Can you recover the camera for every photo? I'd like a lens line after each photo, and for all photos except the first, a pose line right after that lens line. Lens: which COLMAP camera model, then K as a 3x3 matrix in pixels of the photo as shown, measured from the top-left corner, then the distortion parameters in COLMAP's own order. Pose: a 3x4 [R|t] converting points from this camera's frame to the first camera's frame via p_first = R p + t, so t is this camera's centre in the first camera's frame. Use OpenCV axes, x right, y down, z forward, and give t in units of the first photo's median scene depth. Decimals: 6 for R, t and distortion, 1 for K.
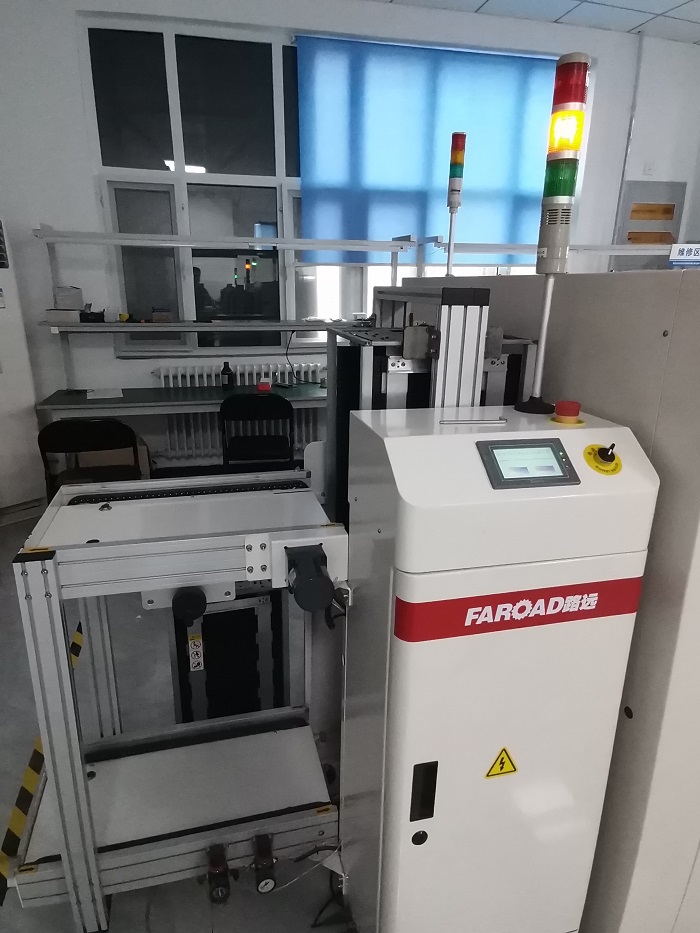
lens RADIAL K [[622.2, 0, 356.7], [0, 622.2, 485.9], [0, 0, 1]] dist [-0.005758, 0.002700]
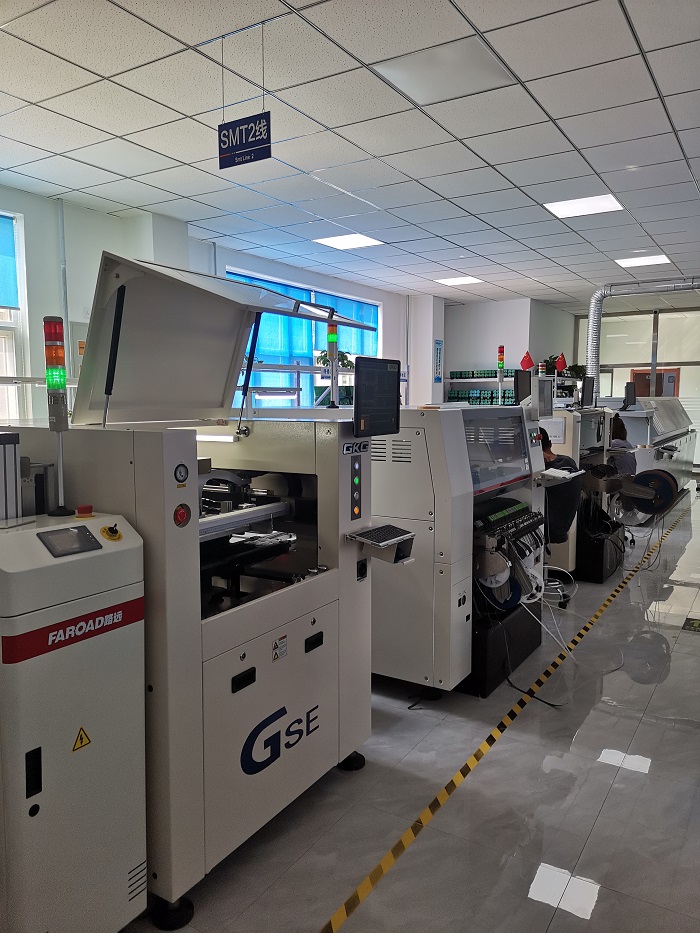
lens RADIAL K [[714.1, 0, 348.3], [0, 714.1, 462.8], [0, 0, 1]] dist [0.070017, -0.073761]
pose [[0.712230, -0.063059, 0.699108, -0.541777], [0.225762, 0.963618, -0.143082, 0.207927], [-0.664651, 0.259739, 0.700553, -0.936052]]
